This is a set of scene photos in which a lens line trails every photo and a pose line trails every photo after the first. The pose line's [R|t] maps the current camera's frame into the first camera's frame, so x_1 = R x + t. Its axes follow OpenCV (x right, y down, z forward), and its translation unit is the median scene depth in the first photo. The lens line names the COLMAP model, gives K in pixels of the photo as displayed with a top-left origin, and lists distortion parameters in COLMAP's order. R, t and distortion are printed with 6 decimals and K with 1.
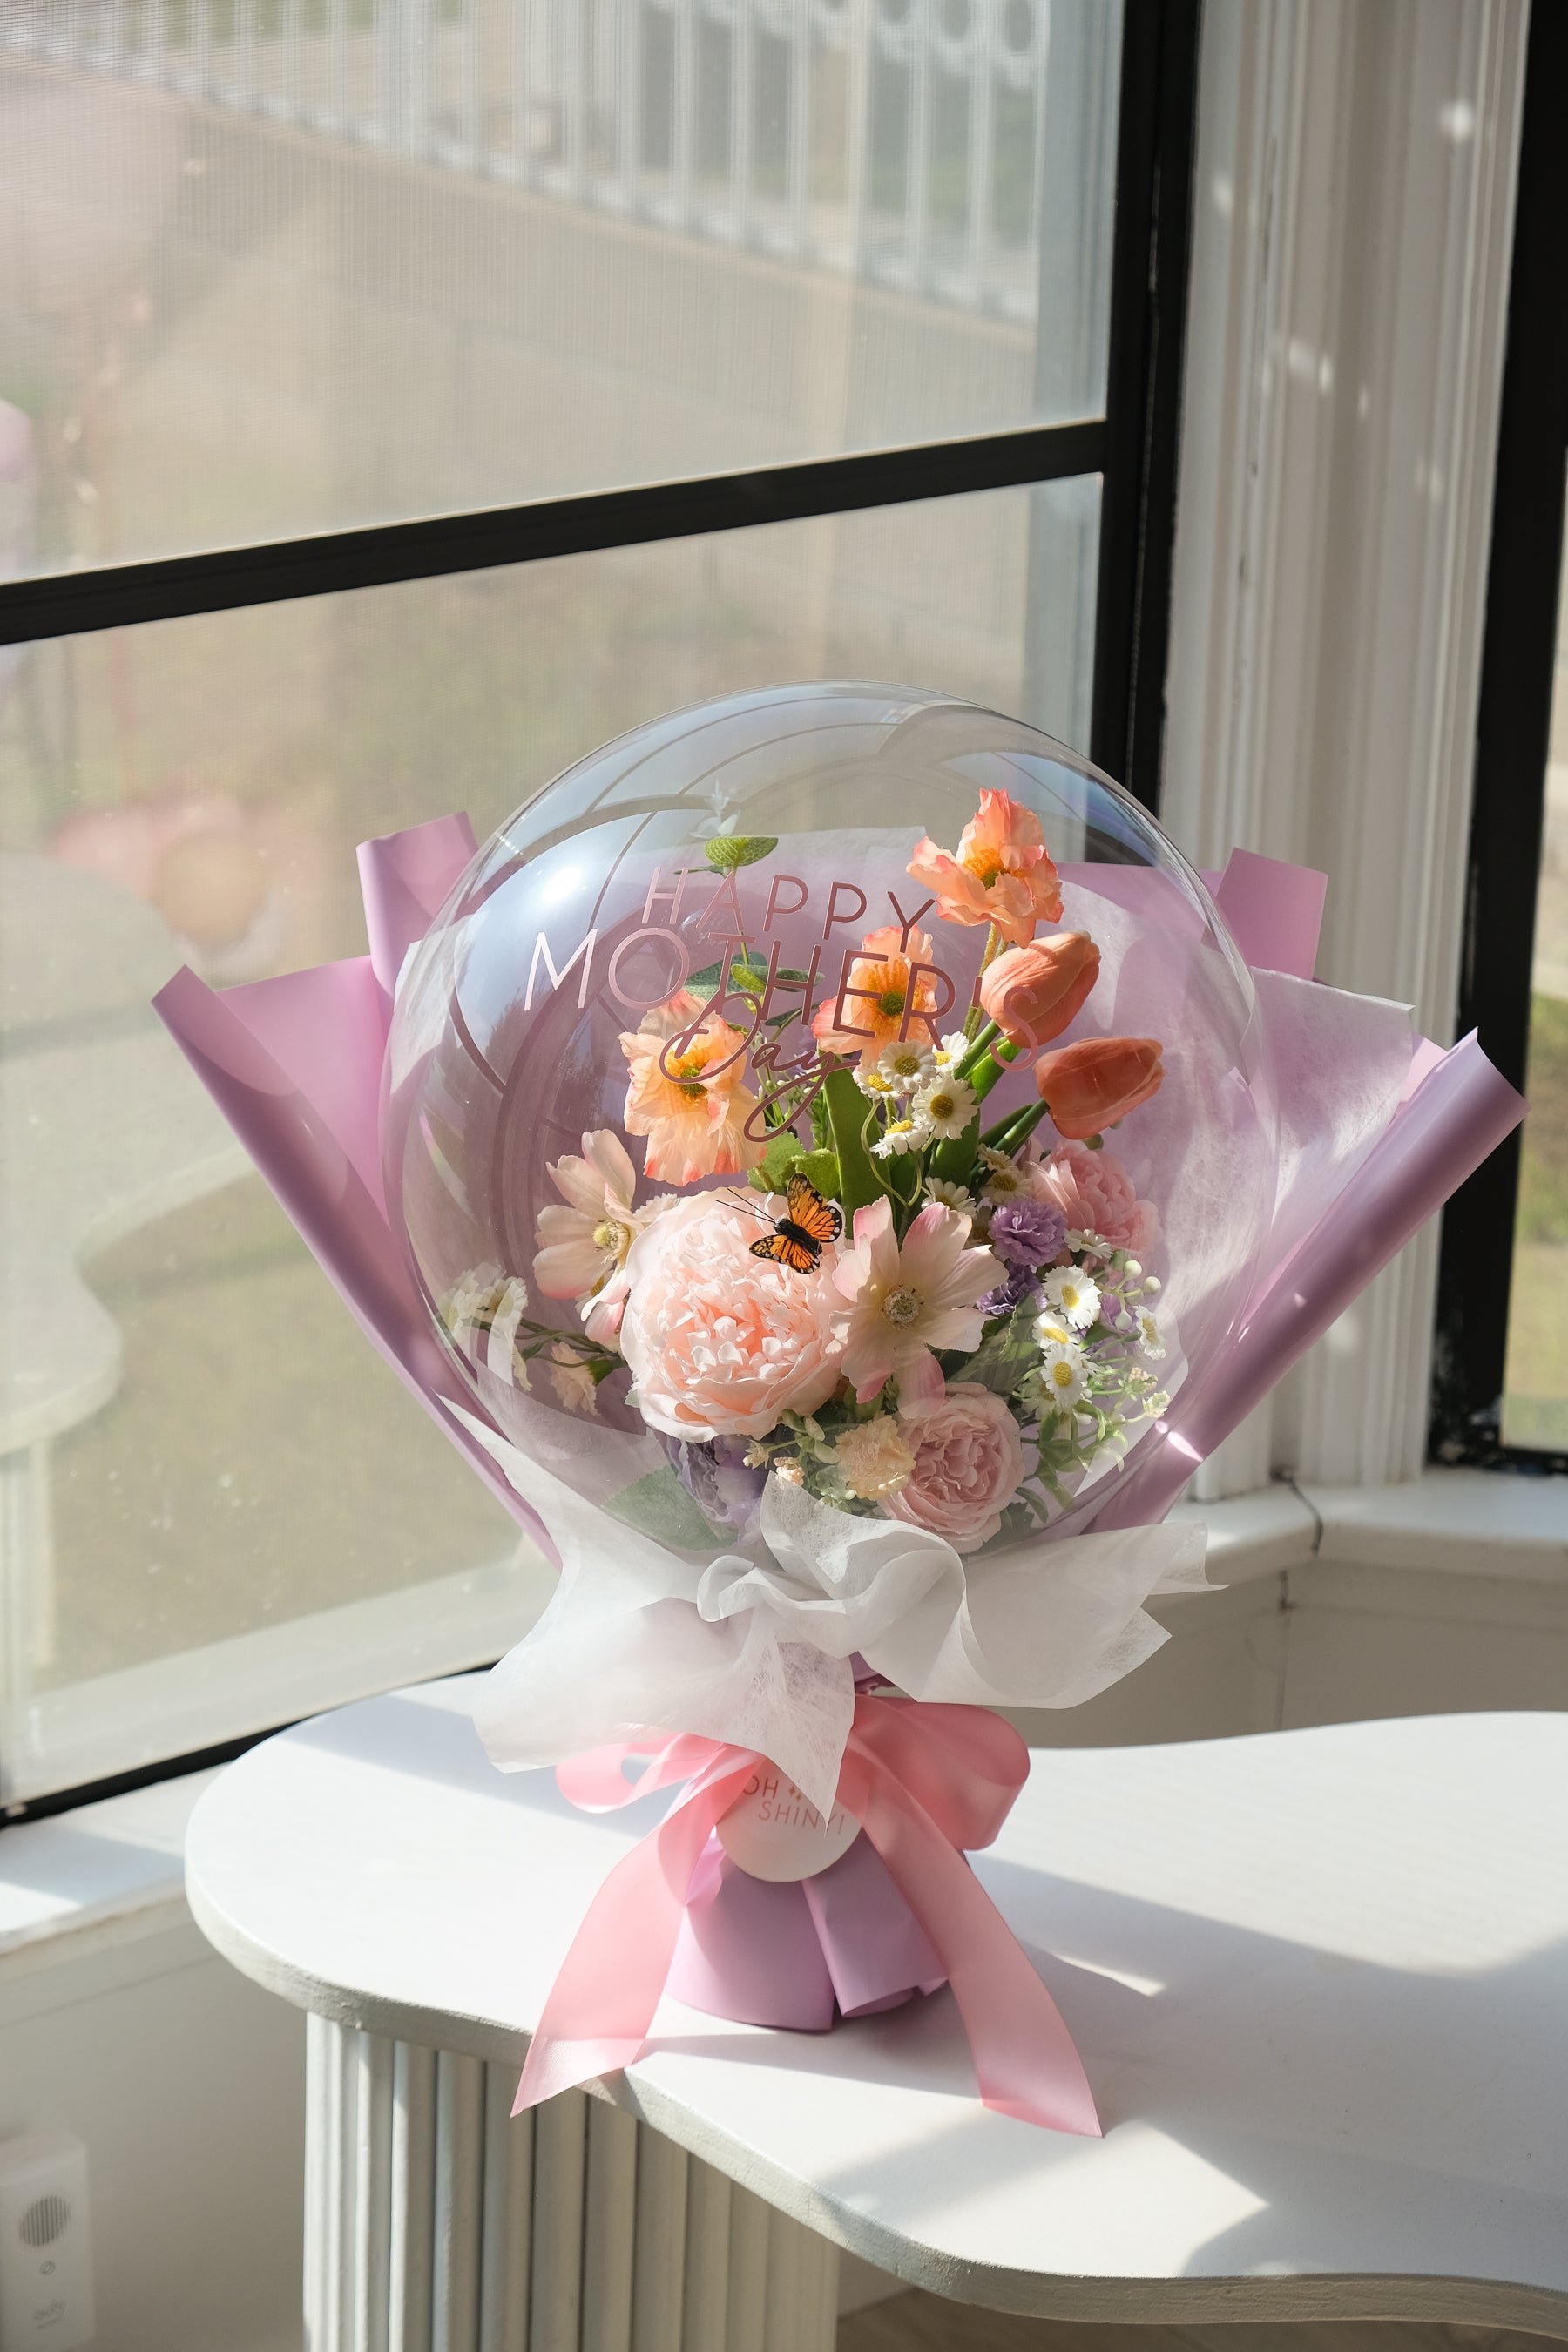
lens RADIAL K [[5500.2, 0, 784.0], [0, 5500.2, 1176.0], [0, 0, 1]] dist [-0.025183, 0.252145]
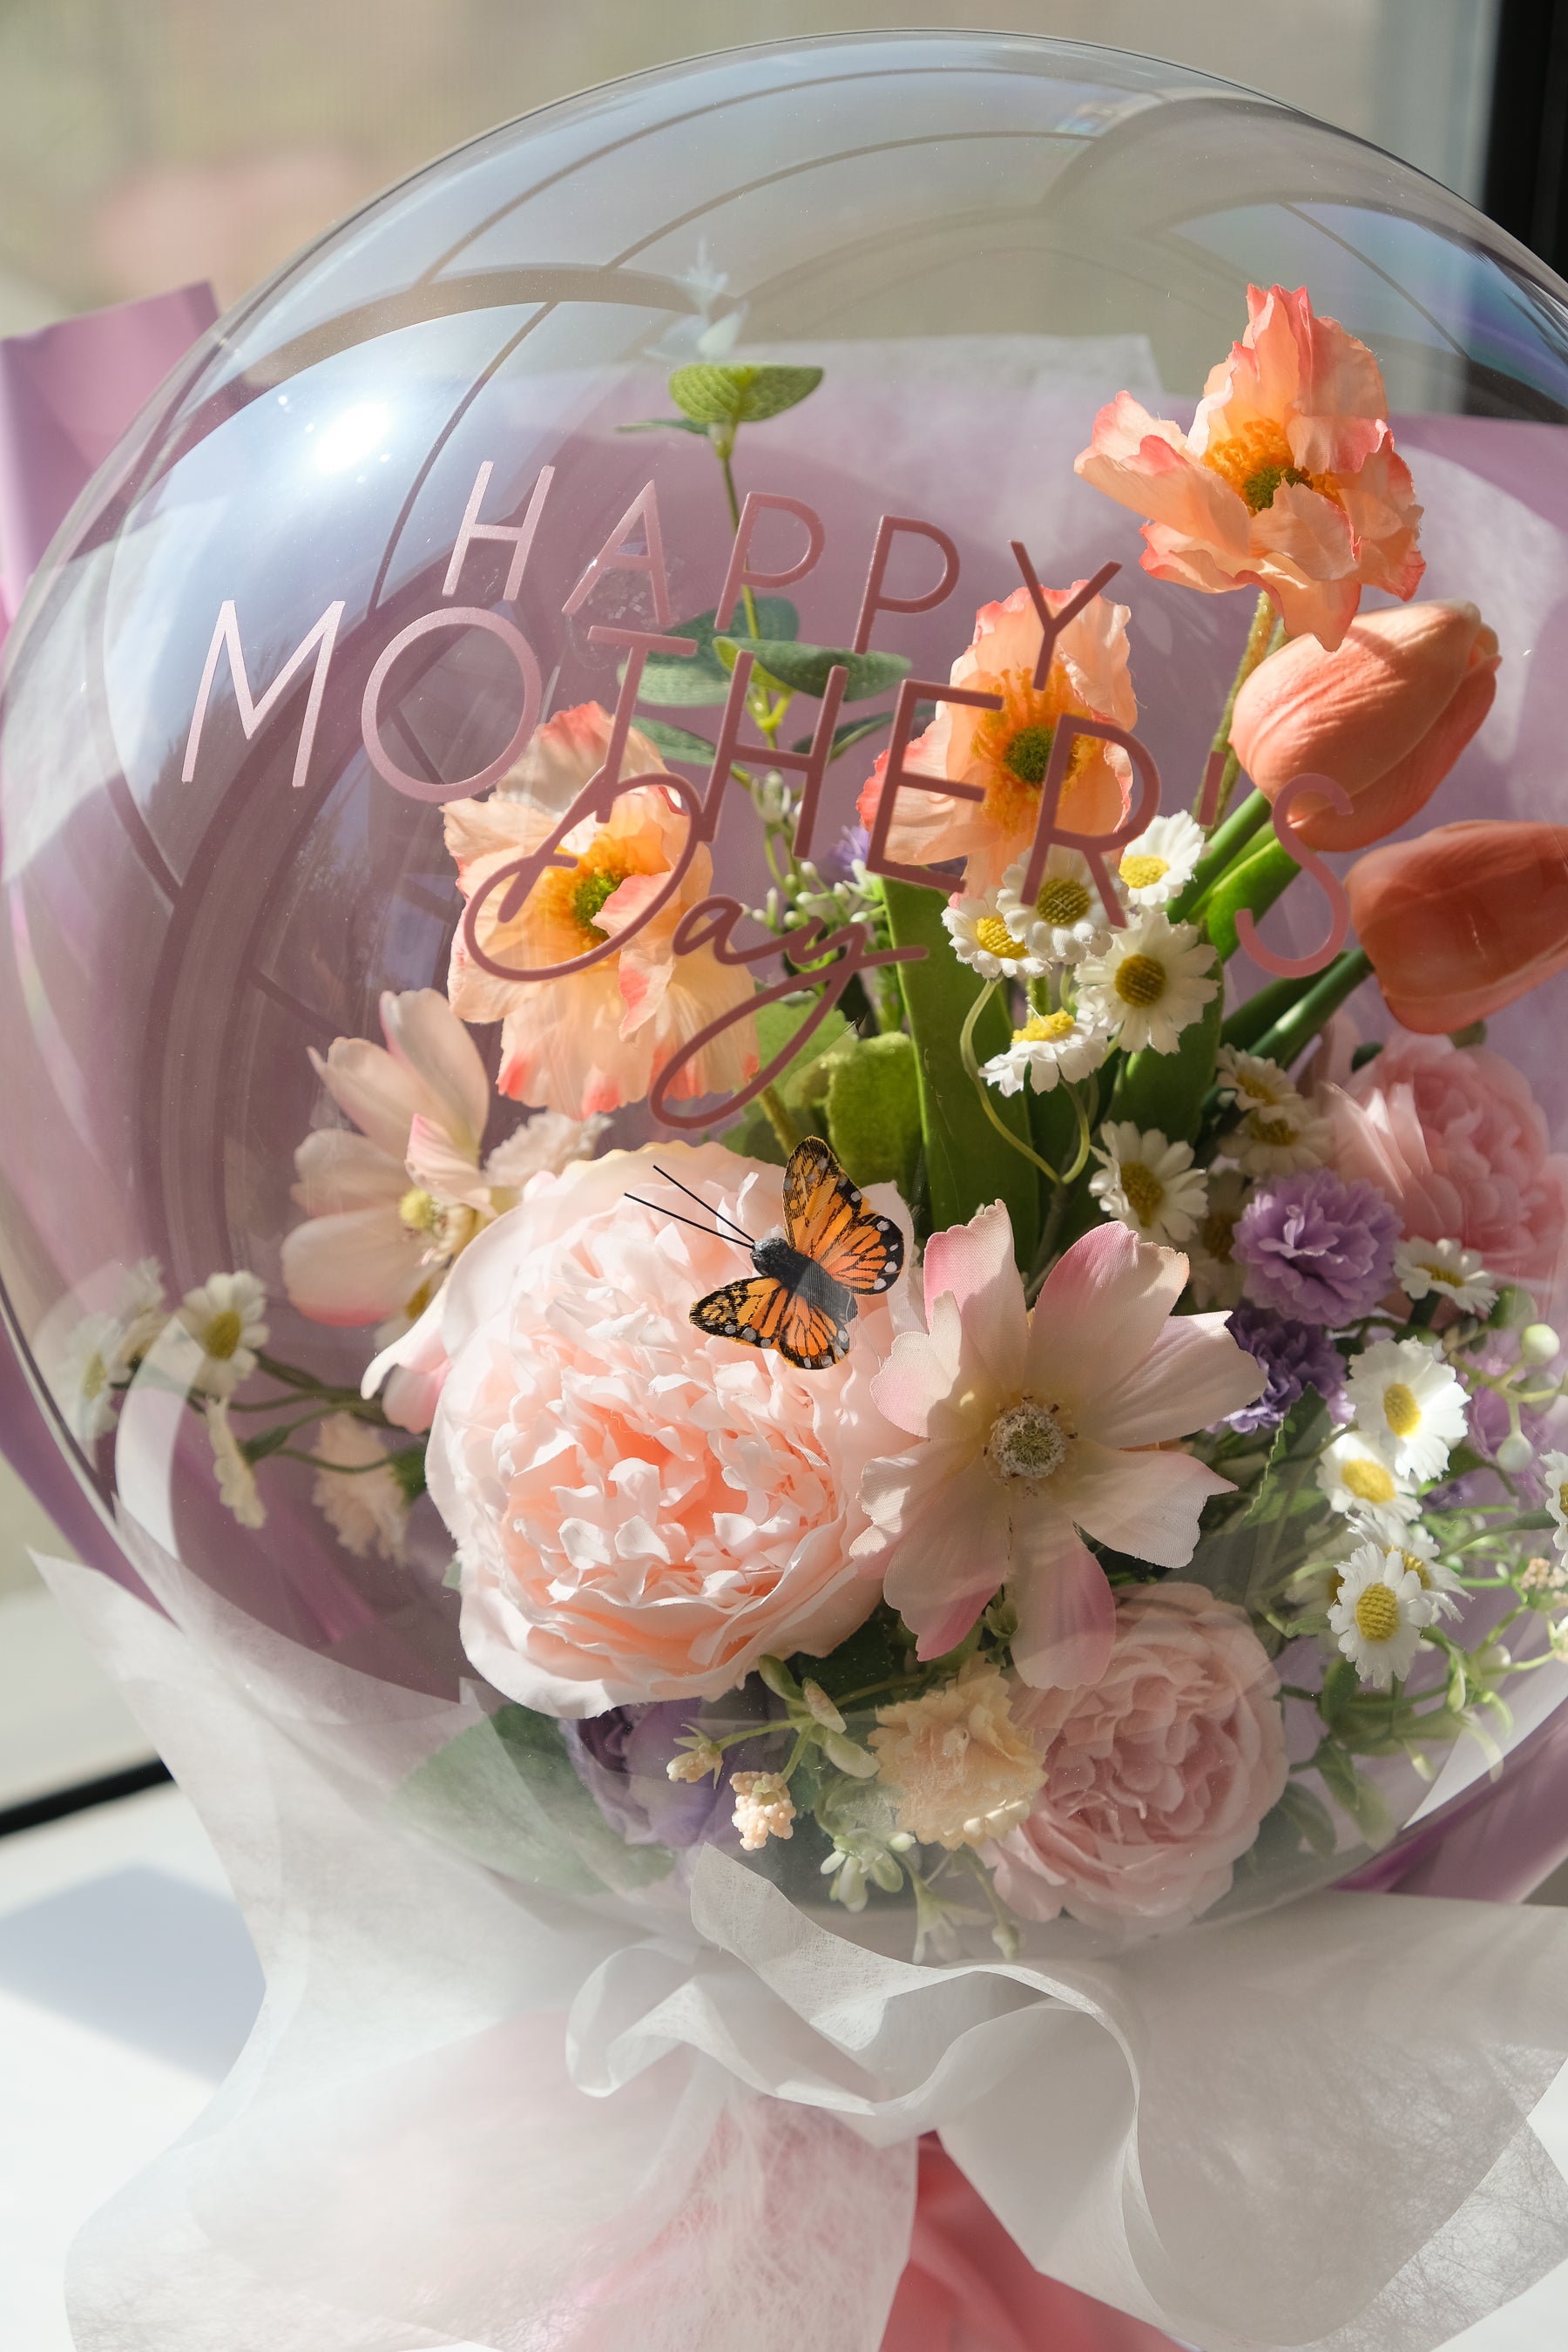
lens RADIAL K [[5500.2, 0, 784.0], [0, 5500.2, 1176.0], [0, 0, 1]] dist [-0.025183, 0.252145]
pose [[0.997689, 0.036267, -0.057459, 0.026290], [-0.029207, 0.992432, 0.119275, -0.050831], [0.061350, -0.117321, 0.991197, 0.545446]]
